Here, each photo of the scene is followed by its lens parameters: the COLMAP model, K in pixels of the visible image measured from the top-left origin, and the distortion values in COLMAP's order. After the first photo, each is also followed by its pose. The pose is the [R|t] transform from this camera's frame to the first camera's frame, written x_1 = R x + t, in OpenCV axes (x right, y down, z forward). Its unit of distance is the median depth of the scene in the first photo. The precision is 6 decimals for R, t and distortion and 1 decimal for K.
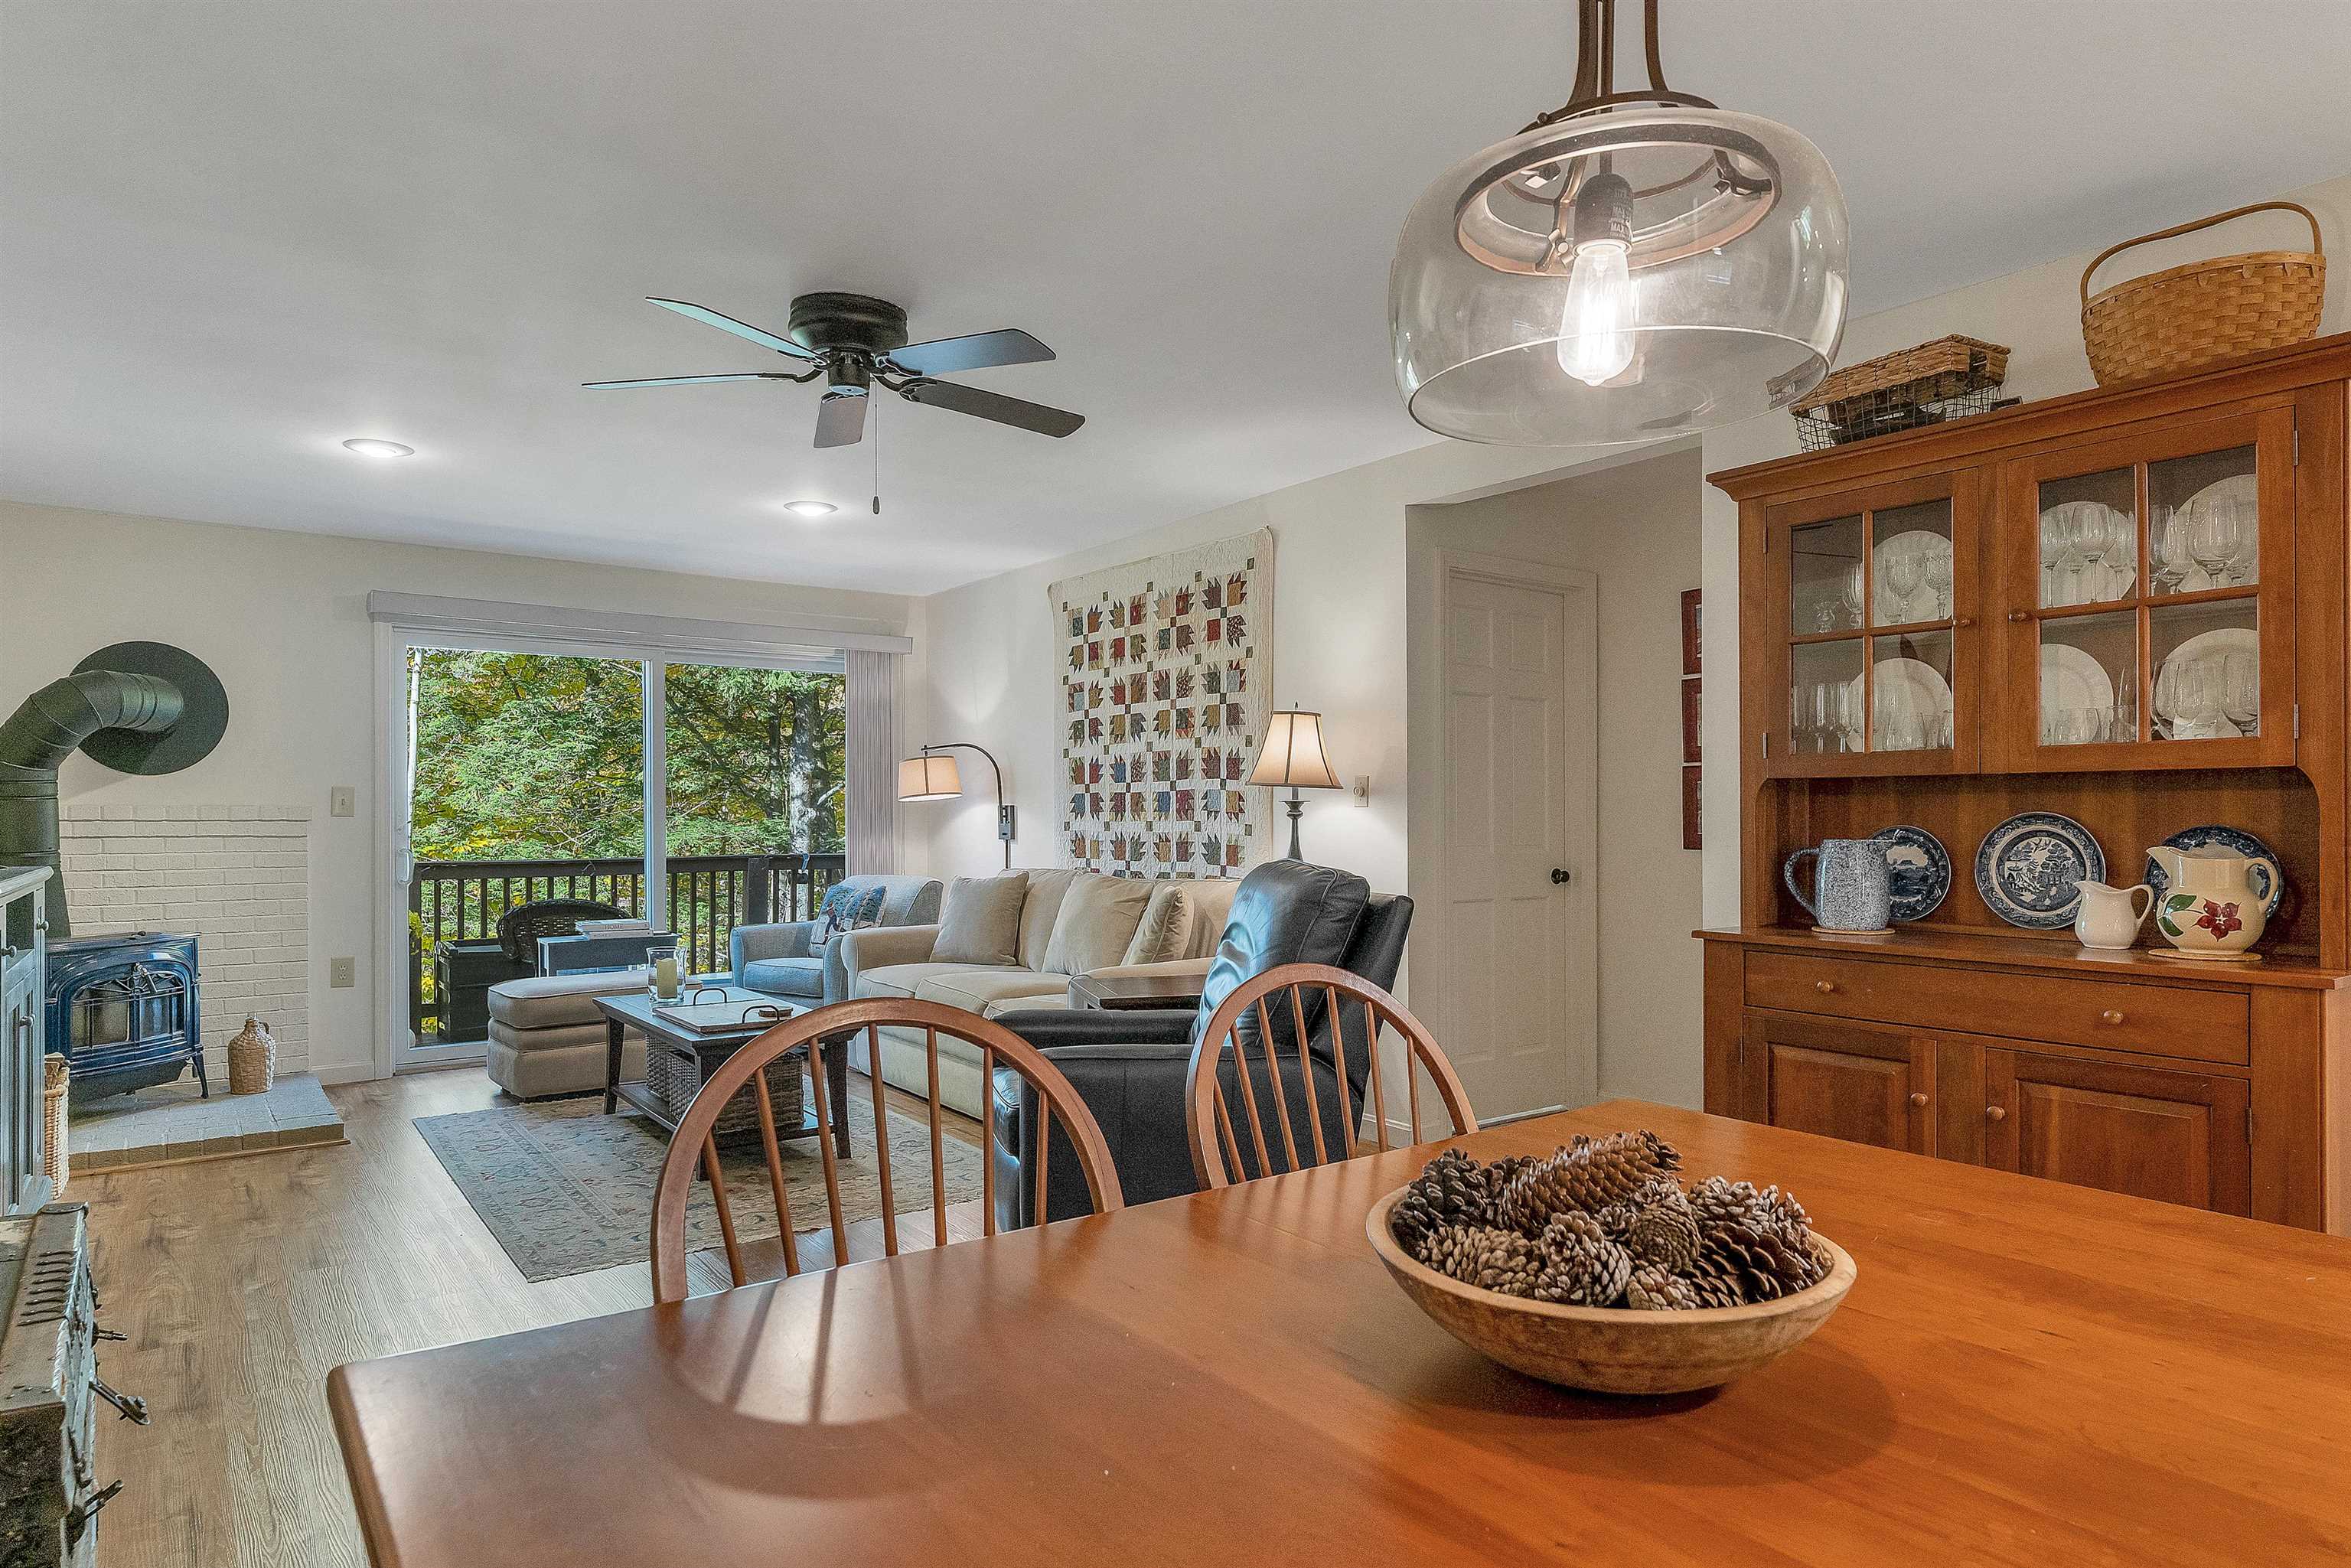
lens RADIAL K [[1359.1, 0, 1188.0], [0, 1359.1, 828.2], [0, 0, 1]] dist [-0.009168, -0.002092]
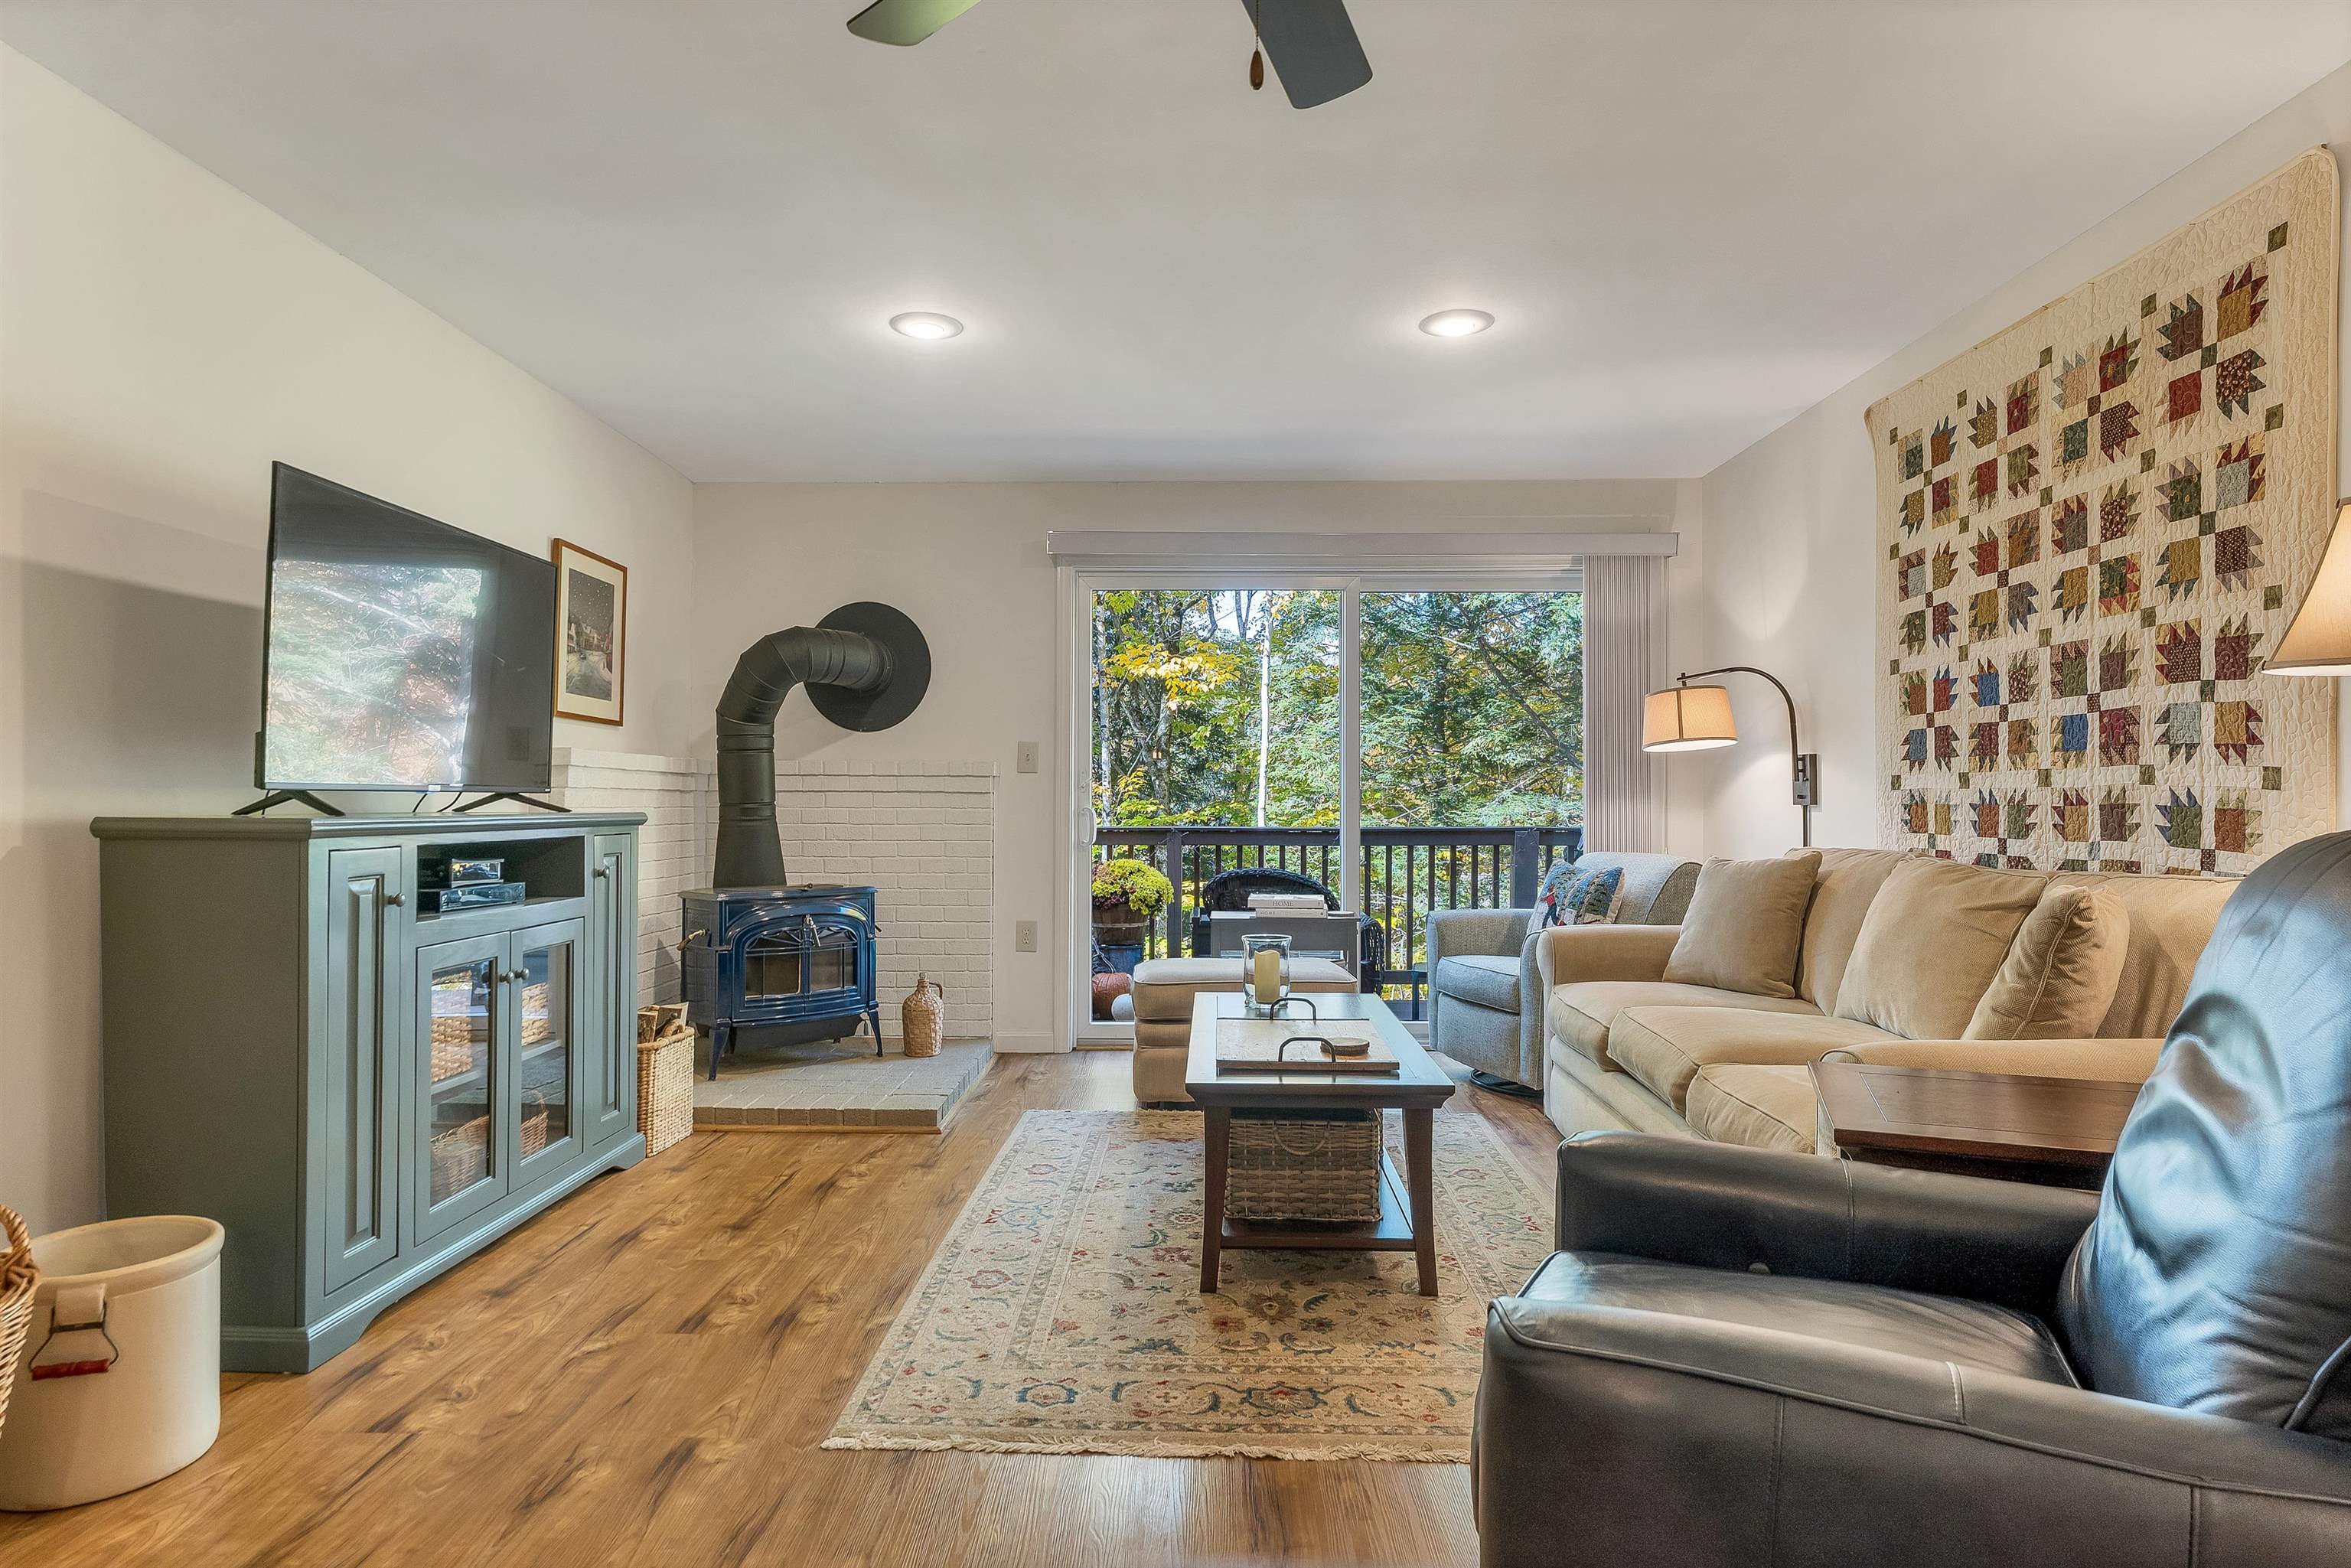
lens RADIAL K [[1292.6, 0, 1172.4], [0, 1292.6, 790.0], [0, 0, 1]] dist [-0.001089, -0.000891]
pose [[0.787894, 0.000514, -0.615811, 0.017257], [-0.010720, 0.999860, -0.012882, 0.014765], [0.615718, 0.016752, 0.787789, 0.358779]]
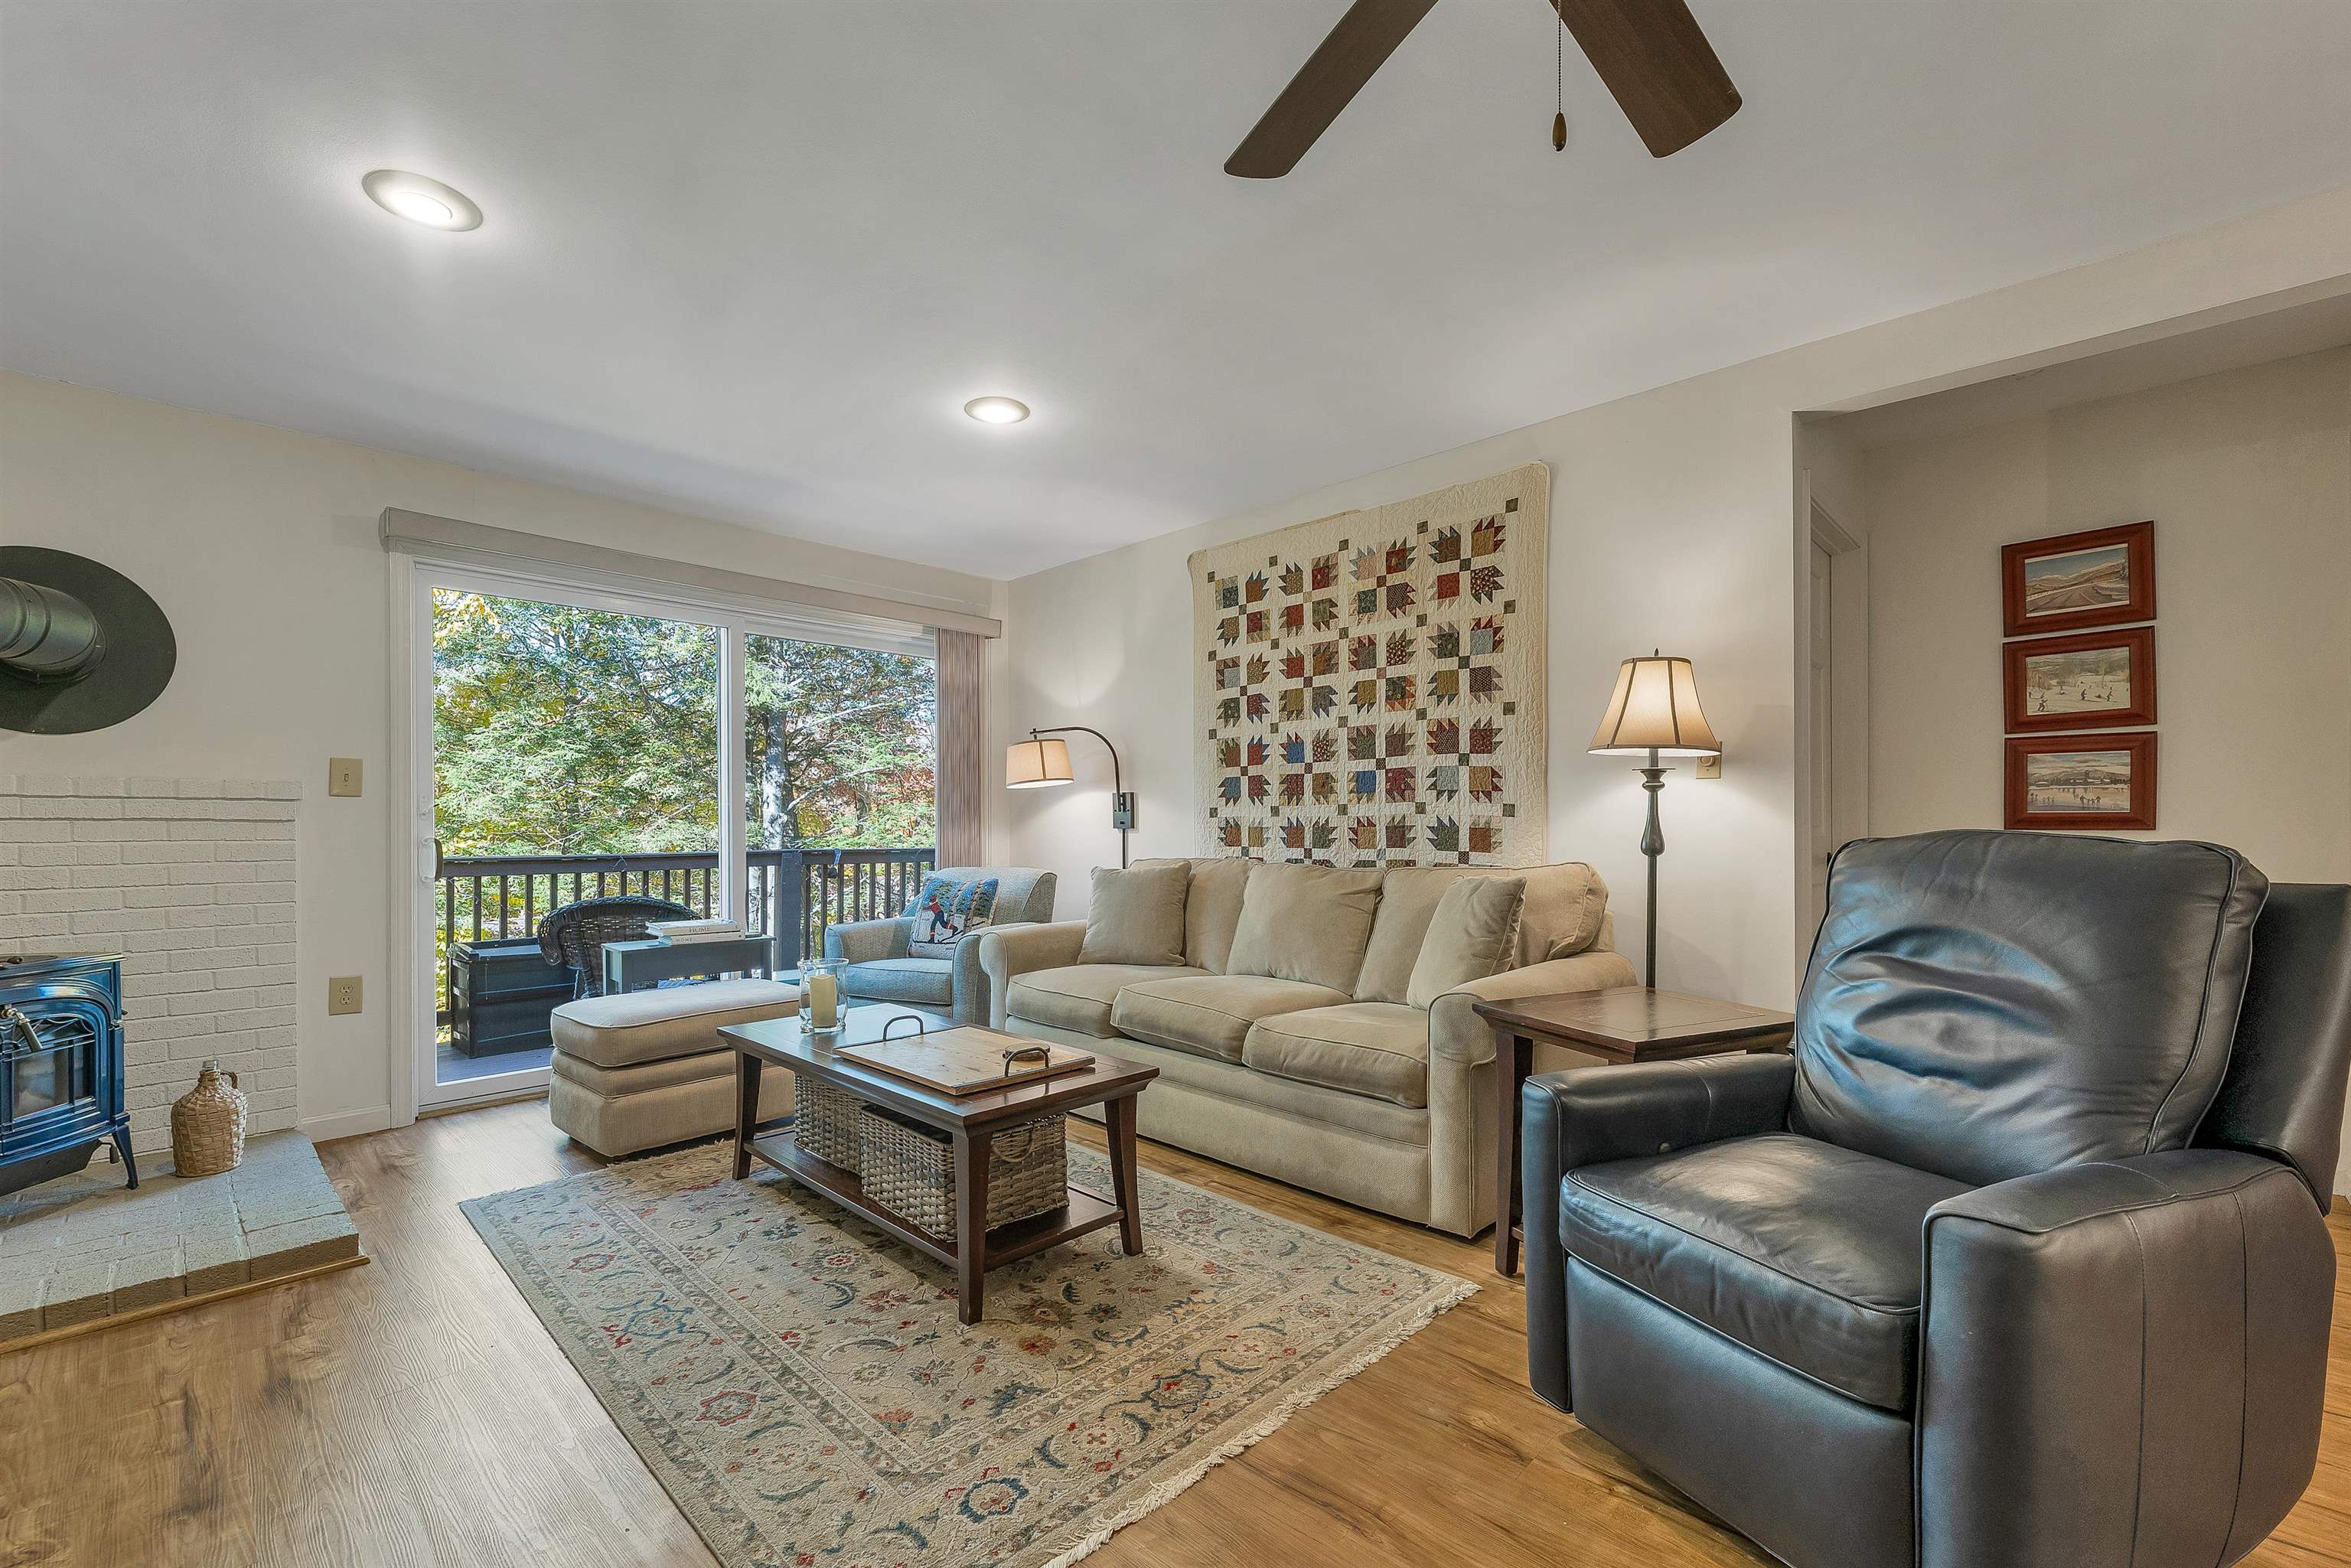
lens RADIAL K [[980.7, 0, 1163.0], [0, 980.7, 834.3], [0, 0, 1]] dist [0.000189, -0.000822]
pose [[0.988343, -0.002612, 0.152223, -0.251715], [0.002768, 0.999996, -0.000812, 0.015473], [-0.152220, 0.001224, 0.988346, 0.380105]]
